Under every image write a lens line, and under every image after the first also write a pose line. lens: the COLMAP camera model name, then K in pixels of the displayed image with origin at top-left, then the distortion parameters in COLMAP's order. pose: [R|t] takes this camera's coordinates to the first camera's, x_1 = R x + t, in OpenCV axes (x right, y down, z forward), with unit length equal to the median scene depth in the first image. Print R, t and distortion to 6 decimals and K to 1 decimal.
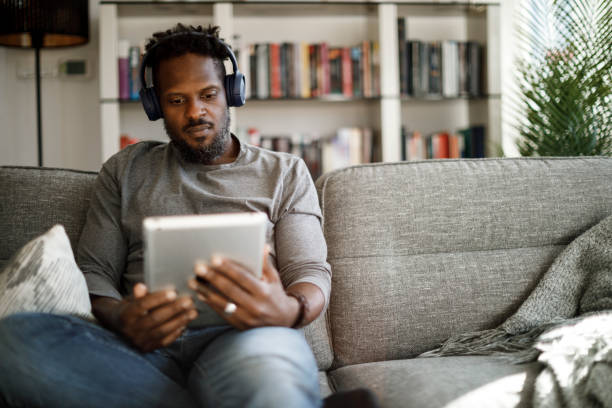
lens RADIAL K [[870.2, 0, 306.0], [0, 870.2, 204.0], [0, 0, 1]] dist [-0.049781, -0.060071]
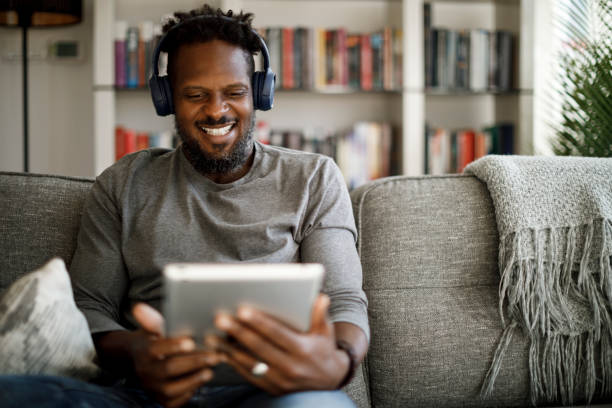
lens RADIAL K [[874.0, 0, 306.1], [0, 874.0, 233.3], [0, 0, 1]] dist [-0.104001, 0.105562]
pose [[0.999667, 0.021256, 0.014615, -0.040160], [-0.021998, 0.998375, 0.052566, -0.030331], [-0.013474, -0.052870, 0.998510, 0.134906]]
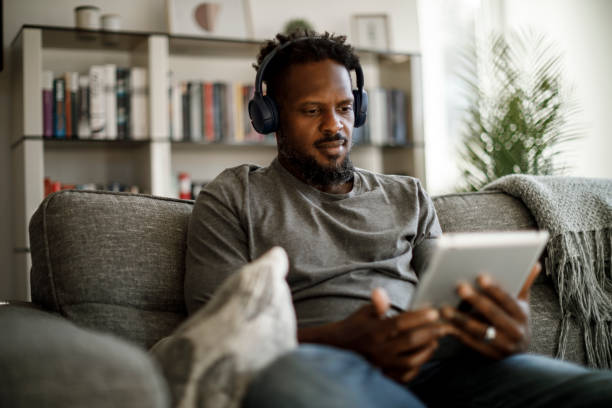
lens RADIAL K [[874.0, 0, 306.1], [0, 874.0, 233.3], [0, 0, 1]] dist [-0.104001, 0.105562]
pose [[0.950627, -0.005918, 0.310279, -0.346071], [0.022222, 0.998550, -0.049038, 0.036896], [-0.309539, 0.053512, 0.949380, 0.140729]]
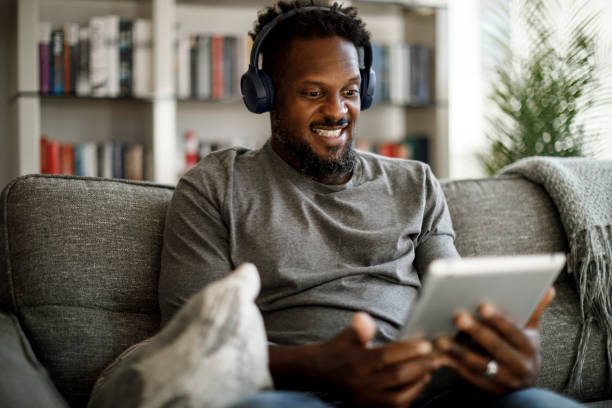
lens RADIAL K [[874.0, 0, 306.1], [0, 874.0, 233.3], [0, 0, 1]] dist [-0.104001, 0.105562]
pose [[0.961648, -0.004112, 0.274256, -0.291364], [-0.002225, 0.999738, 0.022789, -0.010340], [-0.274278, -0.022525, 0.961387, 0.204437]]
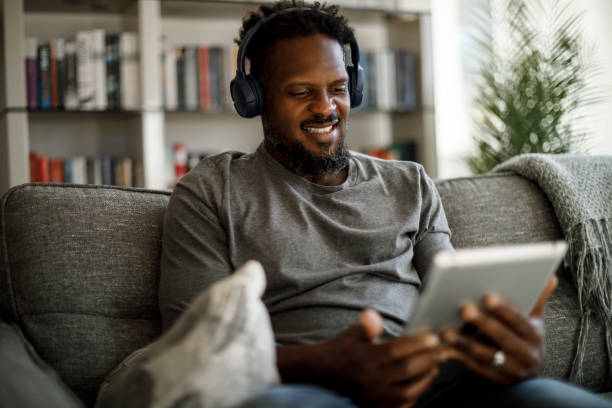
lens RADIAL K [[874.0, 0, 306.1], [0, 874.0, 233.3], [0, 0, 1]] dist [-0.104001, 0.105562]
pose [[0.956192, -0.029232, 0.291277, -0.302081], [0.028648, 0.999570, 0.006271, -0.000052], [-0.291335, 0.002348, 0.956618, 0.206180]]
